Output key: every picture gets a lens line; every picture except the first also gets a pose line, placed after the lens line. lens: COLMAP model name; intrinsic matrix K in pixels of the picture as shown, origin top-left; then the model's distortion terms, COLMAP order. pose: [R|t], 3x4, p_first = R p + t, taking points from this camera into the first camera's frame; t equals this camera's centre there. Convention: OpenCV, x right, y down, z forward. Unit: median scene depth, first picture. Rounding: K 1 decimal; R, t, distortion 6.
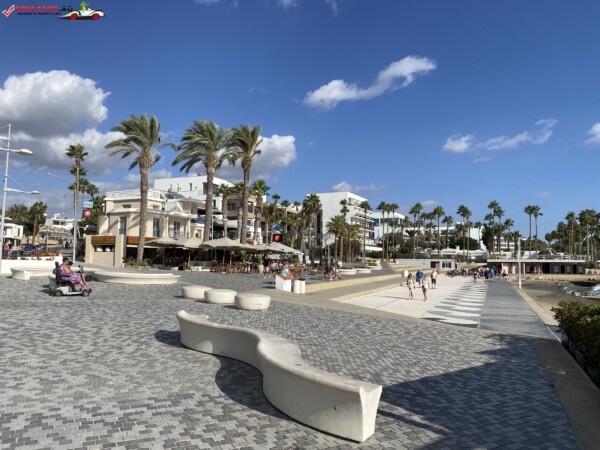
lens RADIAL K [[453.2, 0, 300.0], [0, 453.2, 225.0], [0, 0, 1]] dist [0.001546, 0.000353]
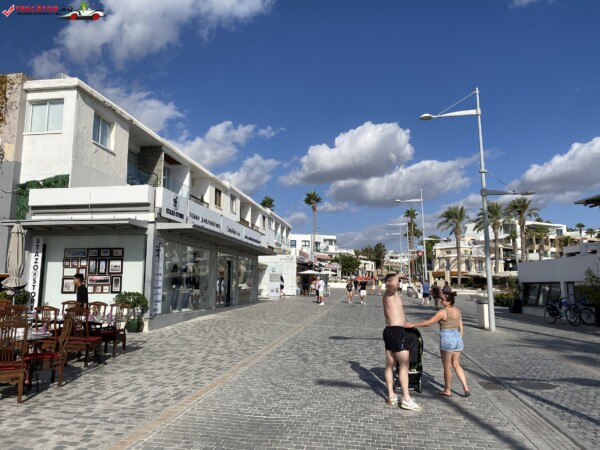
lens RADIAL K [[453.2, 0, 300.0], [0, 453.2, 225.0], [0, 0, 1]] dist [0.001546, 0.000353]
pose [[0.784690, -0.087438, -0.613691, 0.113217], [0.051616, 0.995780, -0.075880, -0.022456], [0.617736, 0.027866, 0.785892, -0.332632]]
